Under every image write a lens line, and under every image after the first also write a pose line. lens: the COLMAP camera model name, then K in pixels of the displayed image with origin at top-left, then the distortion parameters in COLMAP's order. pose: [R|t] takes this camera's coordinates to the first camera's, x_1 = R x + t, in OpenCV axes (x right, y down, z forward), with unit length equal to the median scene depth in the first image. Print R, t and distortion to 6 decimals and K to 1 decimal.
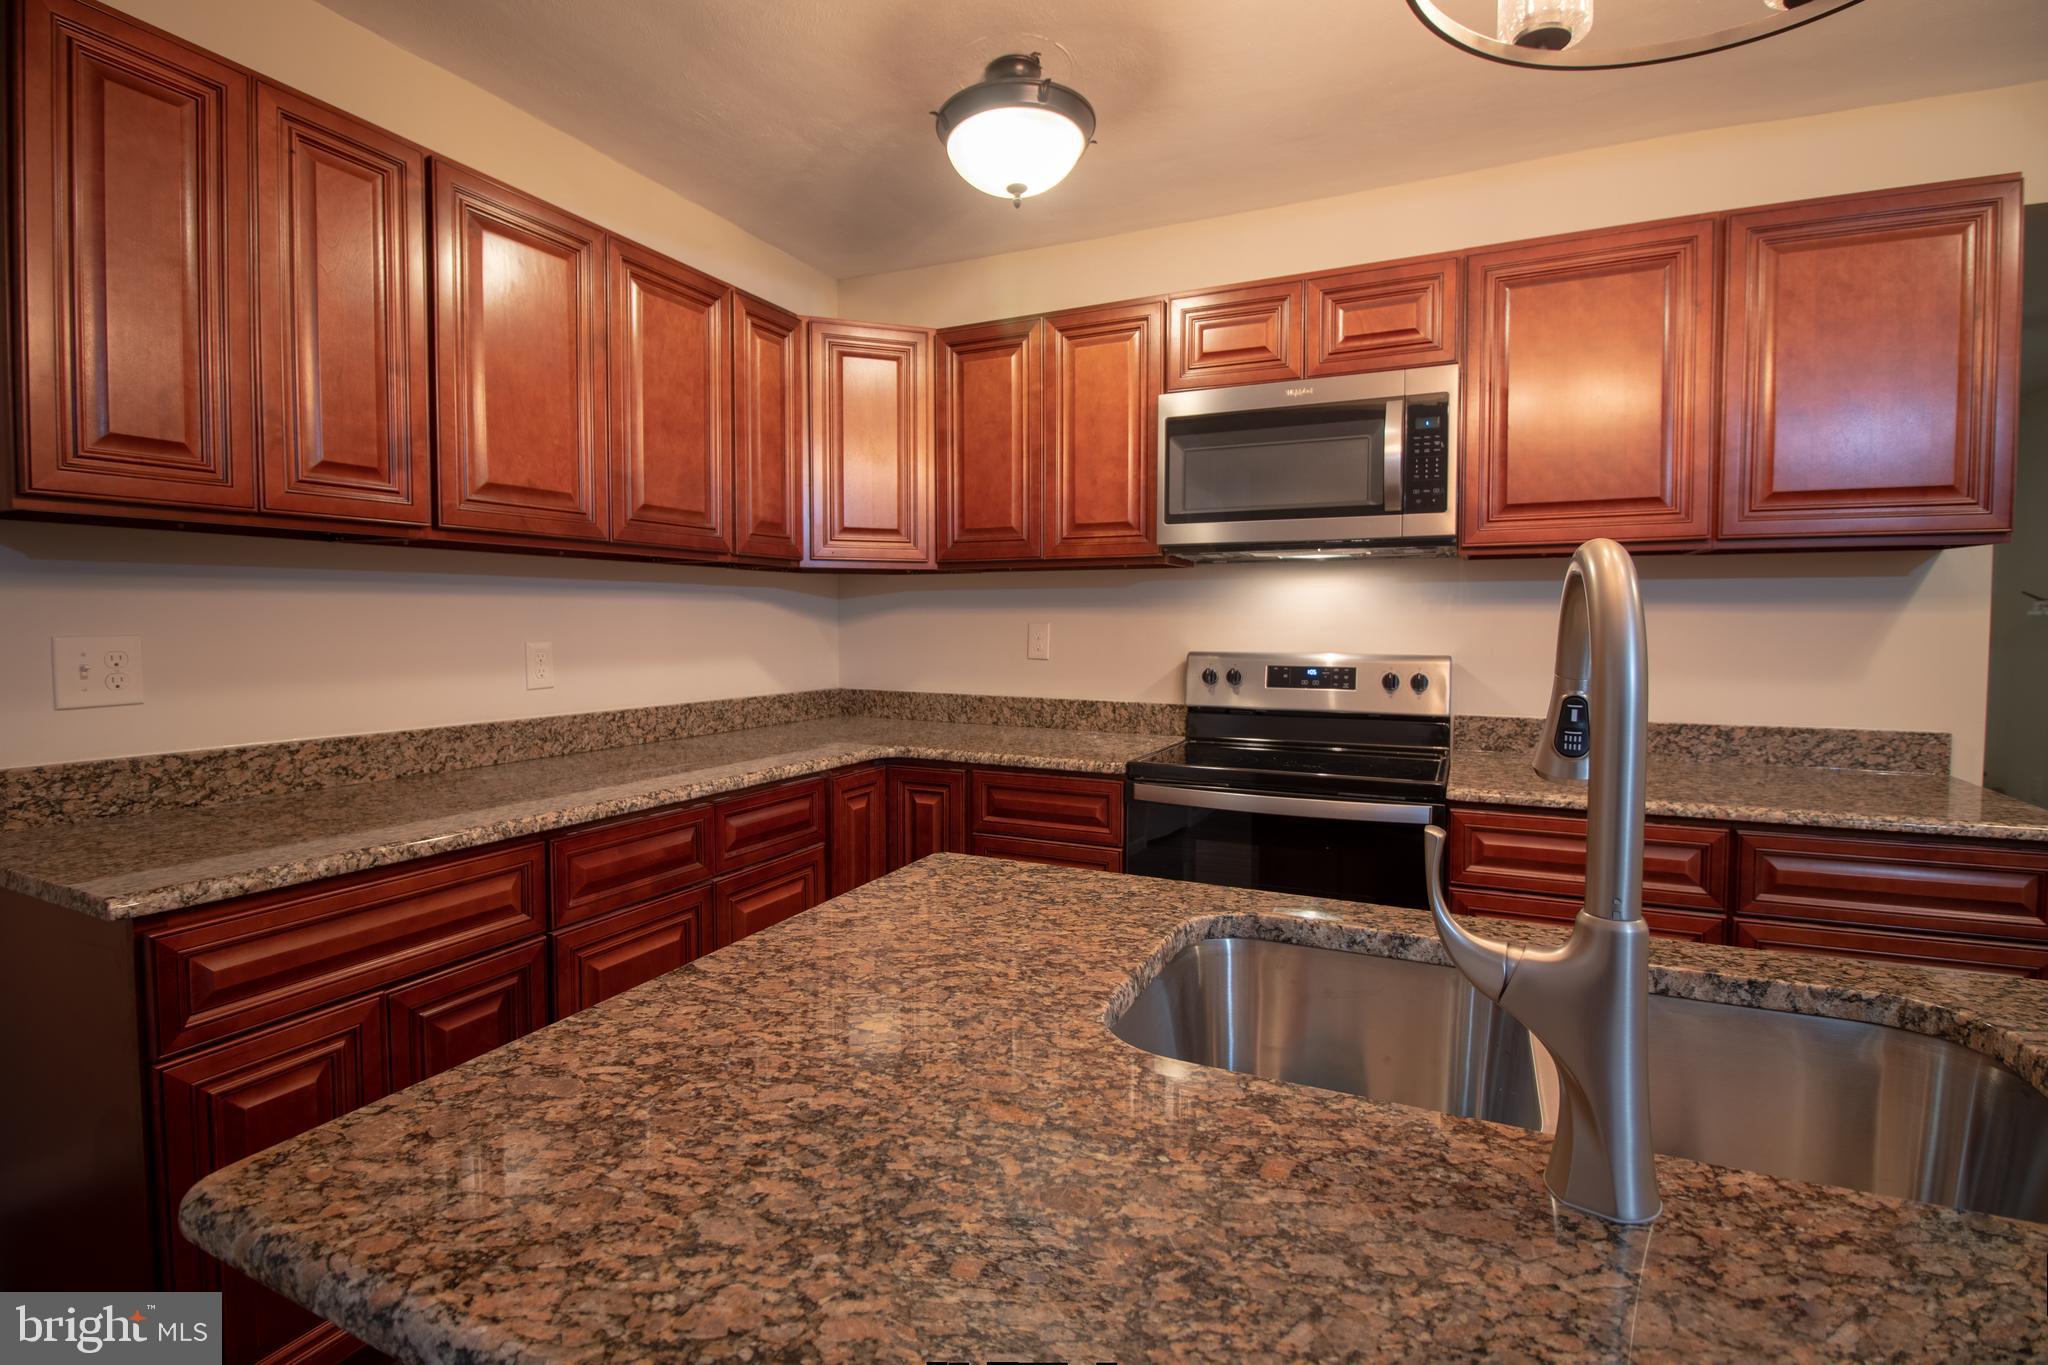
lens RADIAL K [[947.9, 0, 1028.7], [0, 947.9, 658.9], [0, 0, 1]] dist [-0.002061, -0.011484]
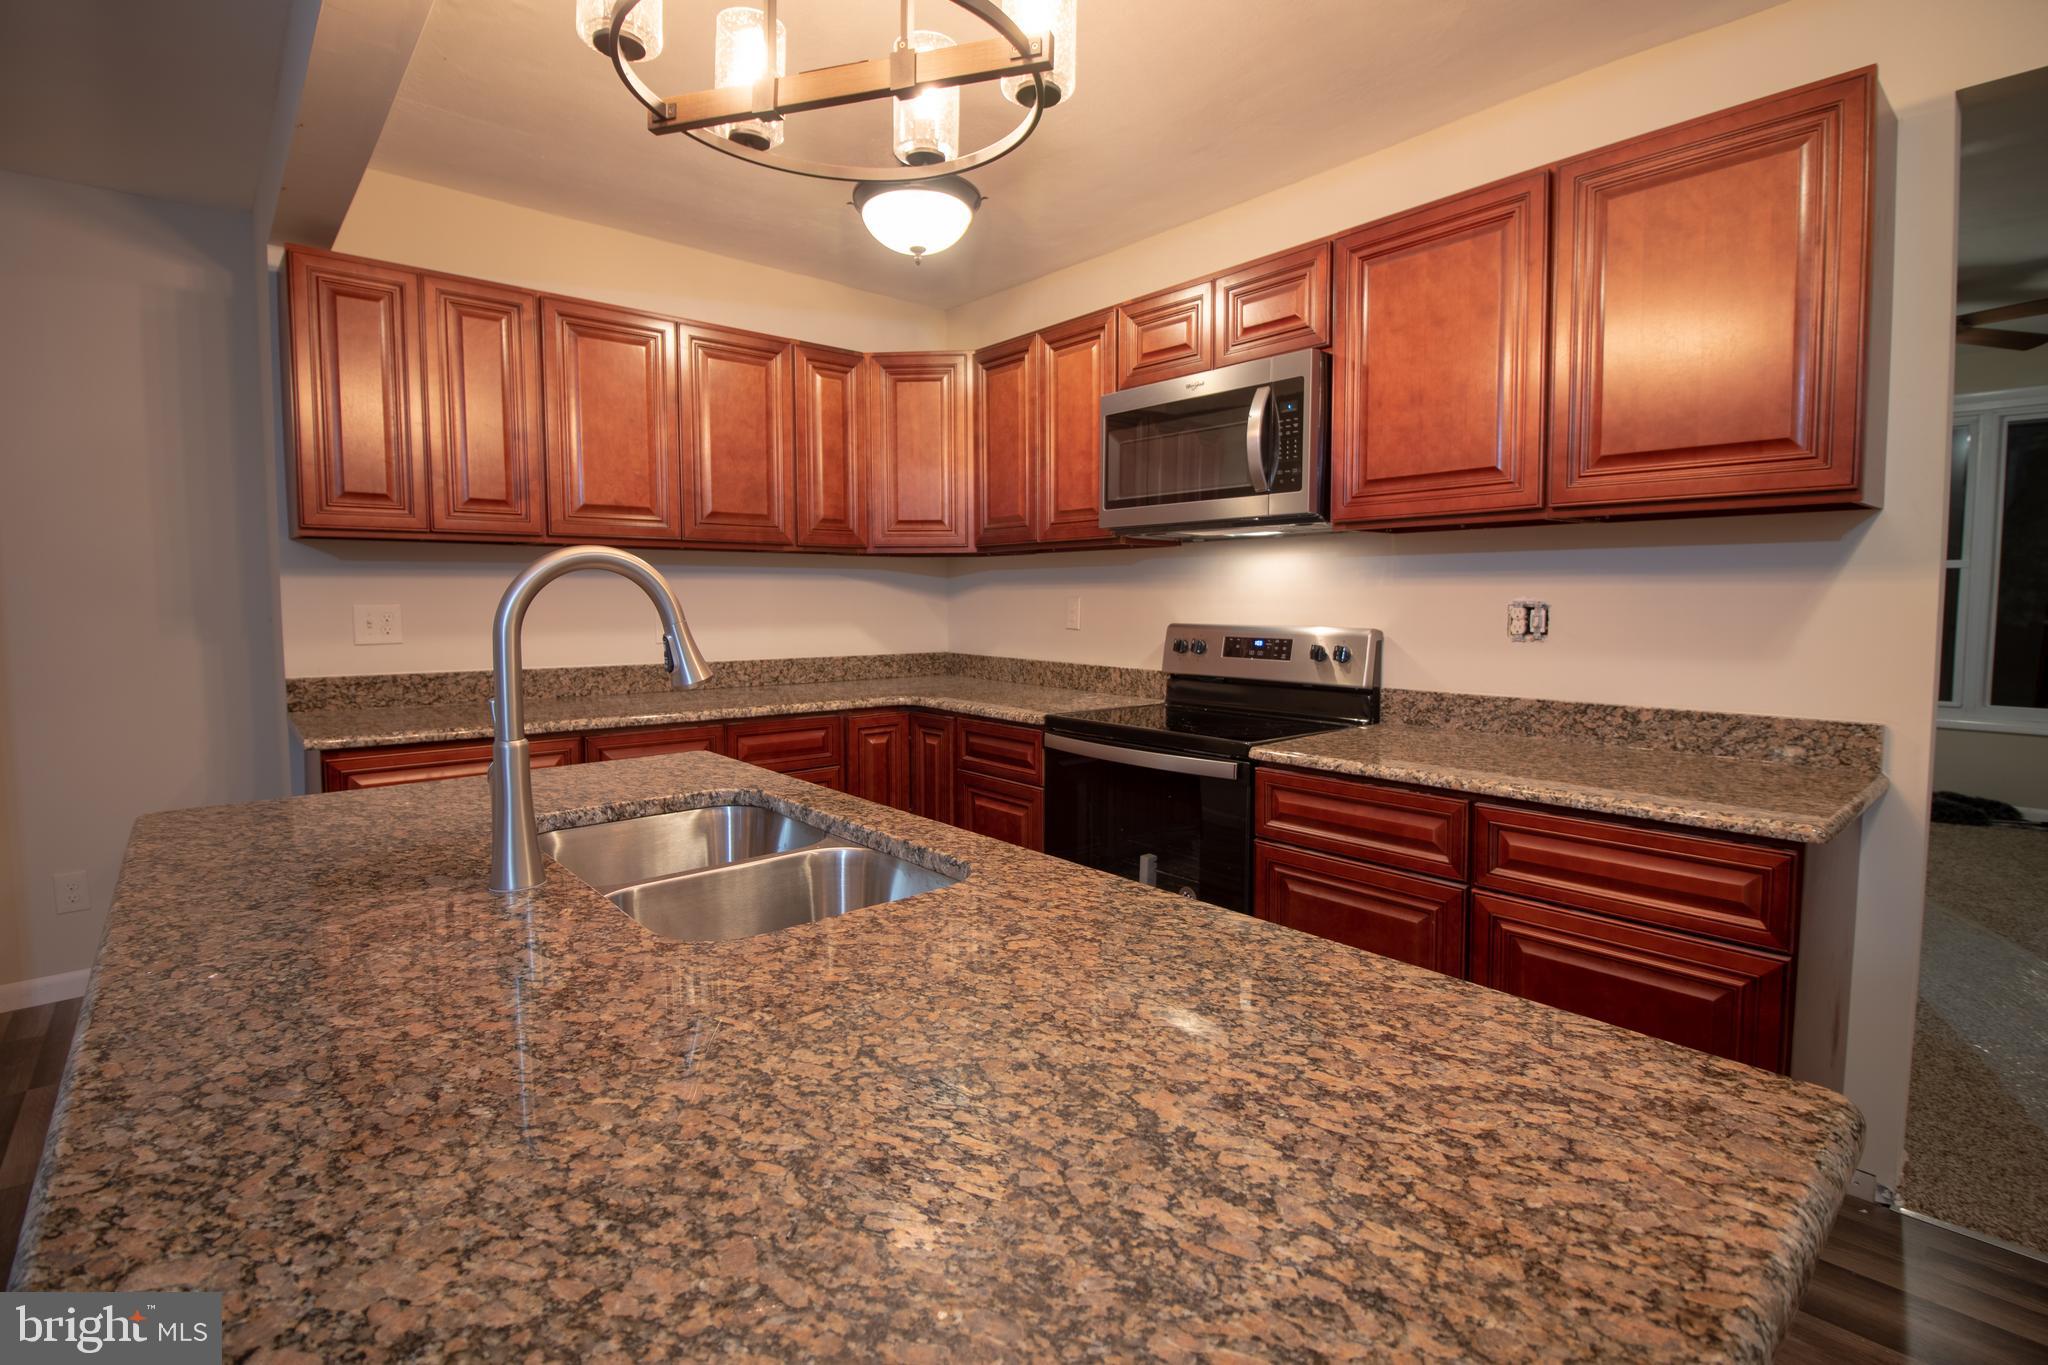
lens RADIAL K [[947.4, 0, 1029.8], [0, 947.4, 660.9], [0, 0, 1]] dist [0.001435, -0.014583]
pose [[0.914456, 0.026045, -0.403845, 0.604041], [-0.015351, 0.999441, 0.029697, 0.007493], [0.404393, -0.020958, 0.914345, -0.090712]]
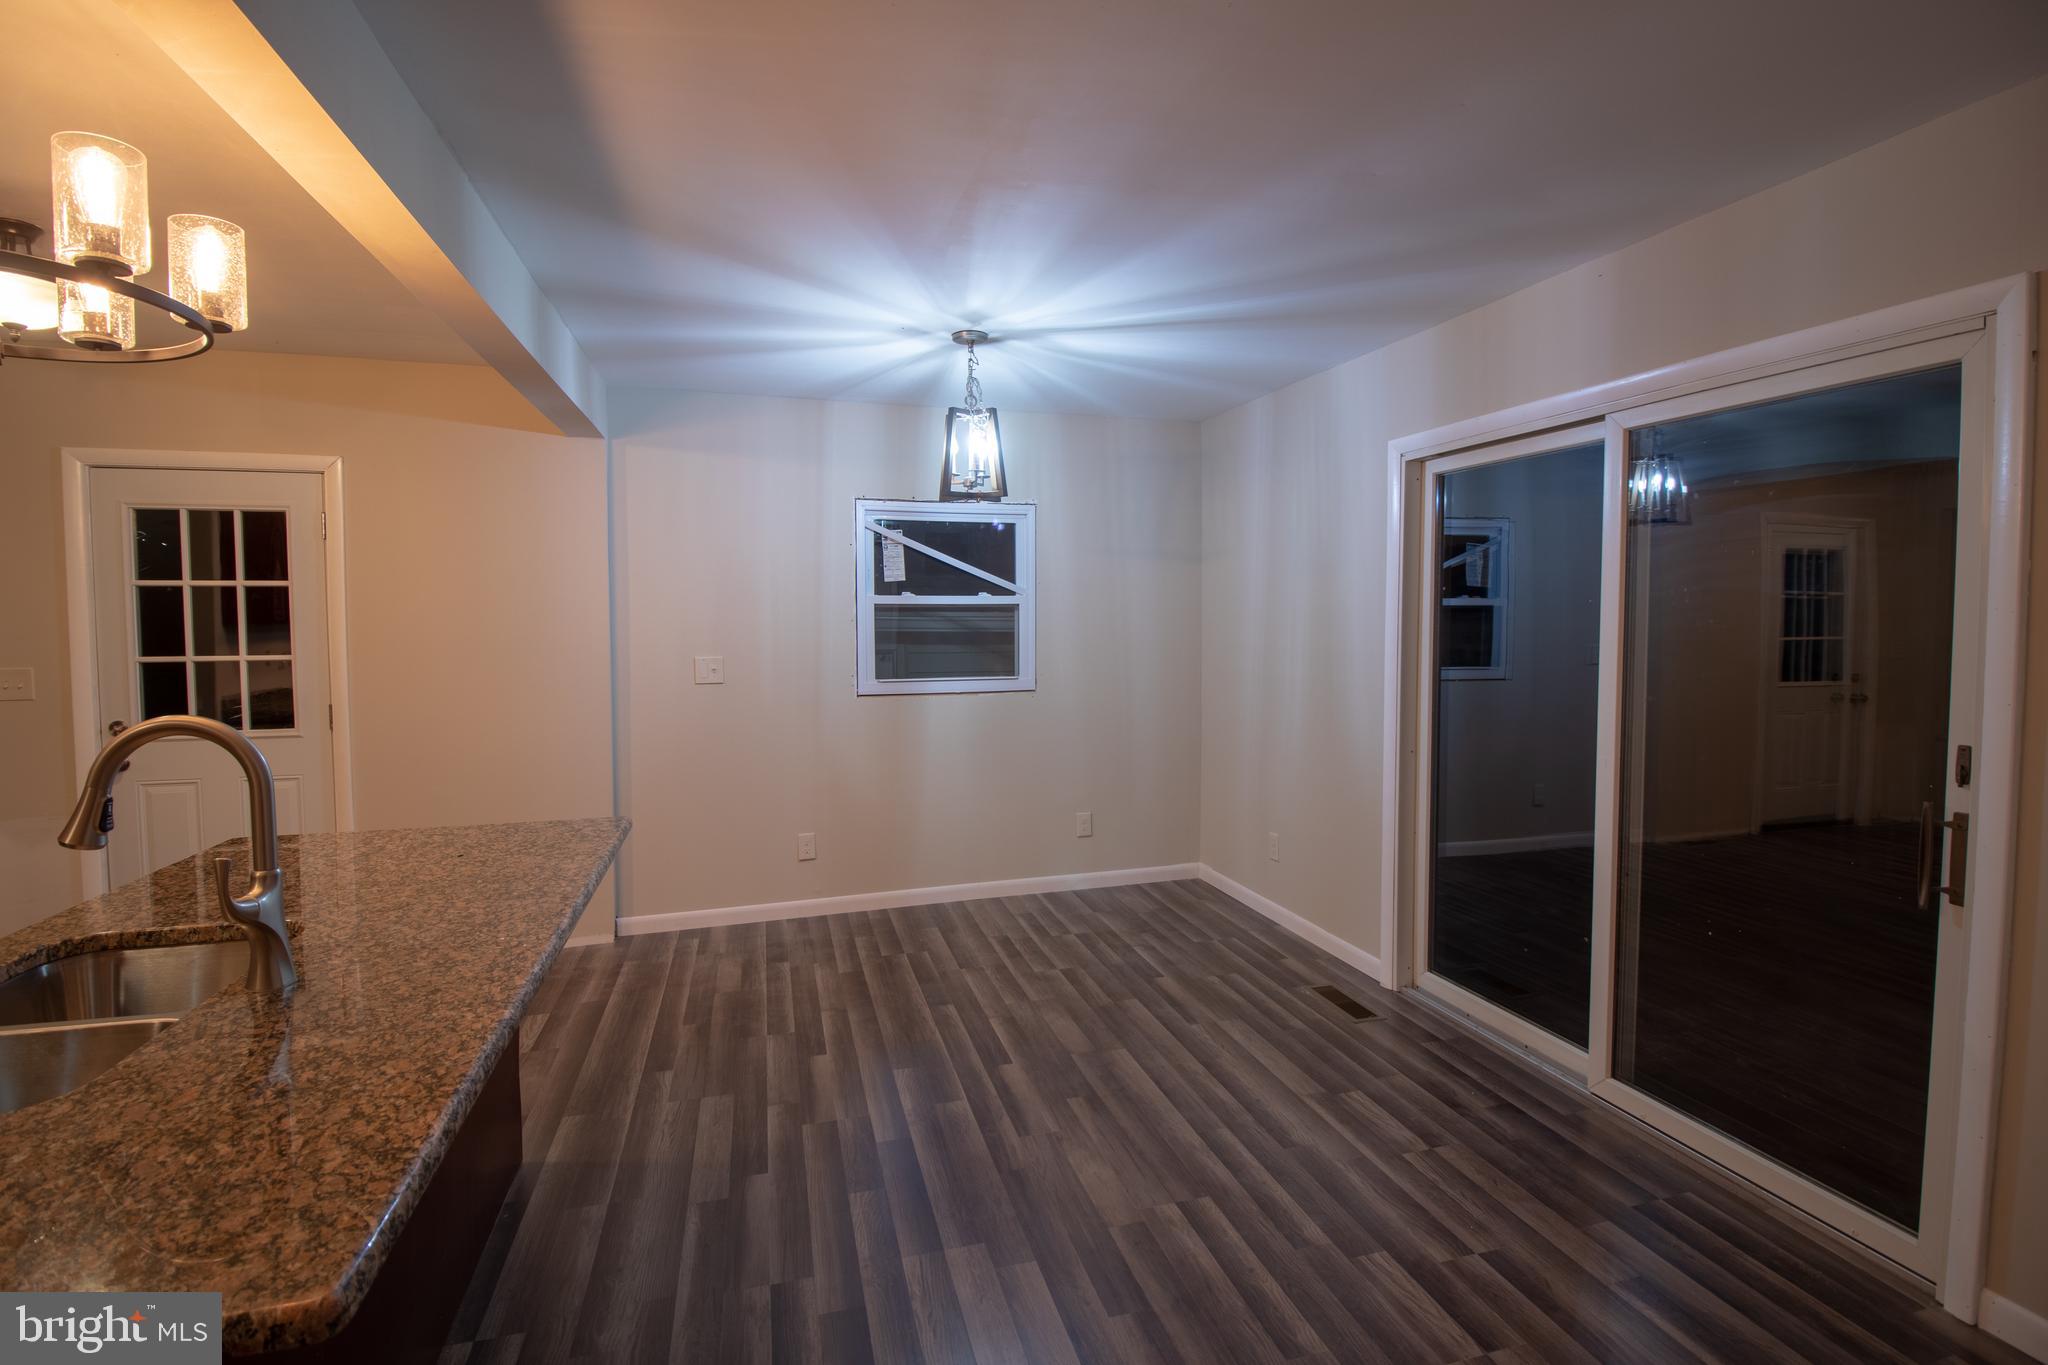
lens RADIAL K [[947.9, 0, 1028.7], [0, 947.9, 658.9], [0, 0, 1]] dist [-0.002061, -0.011484]
pose [[-0.656438, -0.029889, 0.753787, -0.633882], [0.039441, 0.996488, 0.073859, -0.095338], [-0.753348, 0.078214, -0.652954, 0.268001]]
